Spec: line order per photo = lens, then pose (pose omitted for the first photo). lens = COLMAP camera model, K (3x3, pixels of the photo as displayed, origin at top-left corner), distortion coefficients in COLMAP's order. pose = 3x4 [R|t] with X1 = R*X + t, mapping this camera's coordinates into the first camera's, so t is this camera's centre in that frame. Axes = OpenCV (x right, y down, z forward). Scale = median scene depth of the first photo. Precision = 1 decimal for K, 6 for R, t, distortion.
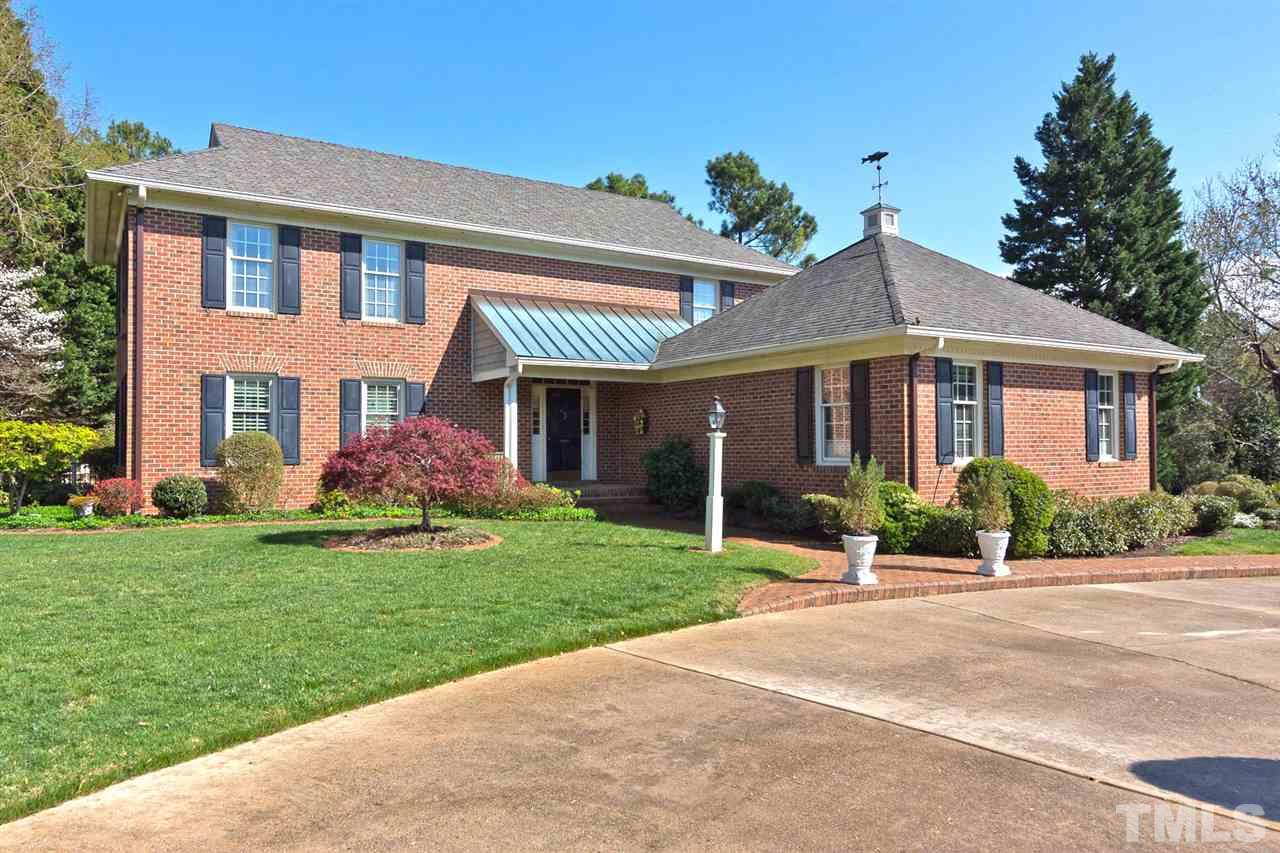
lens RADIAL K [[873.1, 0, 640.4], [0, 873.1, 429.3], [0, 0, 1]] dist [0.002781, -0.000748]
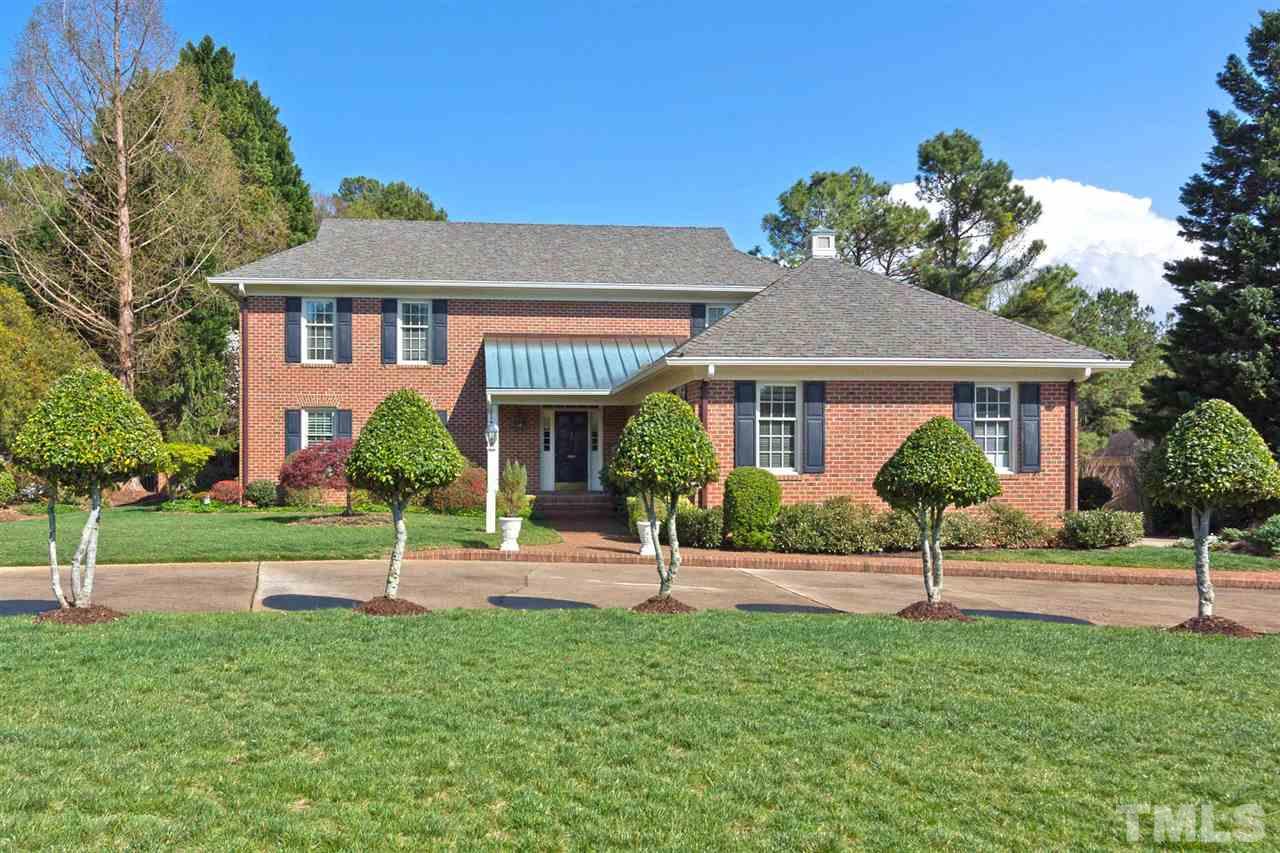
lens RADIAL K [[1009.7, 0, 565.6], [0, 1009.7, 482.6], [0, 0, 1]] dist [0.006142, -0.000375]
pose [[0.889303, 0.008084, -0.457248, 0.604851], [0.006370, 0.999528, 0.030060, 0.008711], [0.457275, -0.029645, 0.888831, -0.238000]]
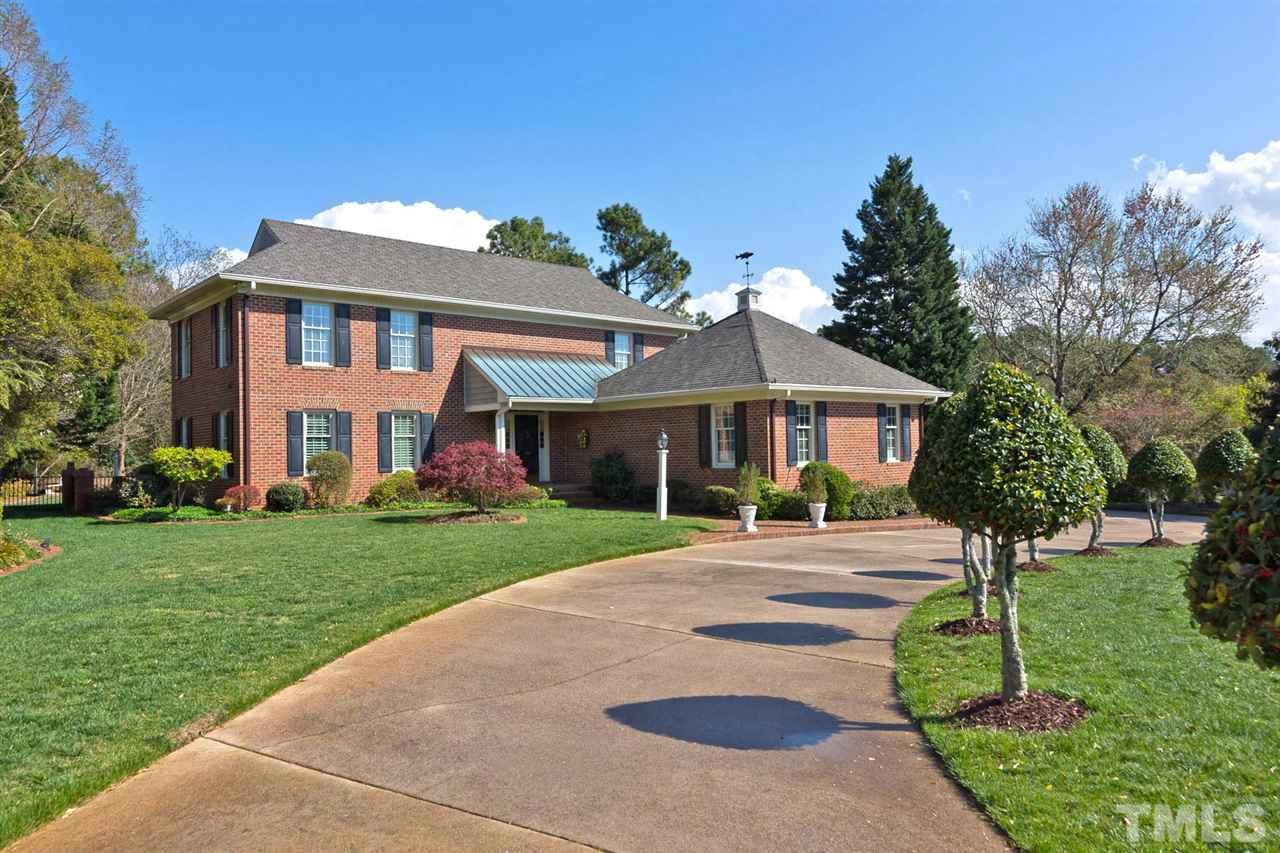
lens RADIAL K [[873.1, 0, 641.1], [0, 873.1, 429.9], [0, 0, 1]] dist [0.002781, -0.000748]
pose [[0.987215, -0.010222, 0.159066, -0.148812], [0.010563, 0.999943, -0.001303, -0.022704], [-0.159044, 0.002966, 0.987267, -0.447008]]
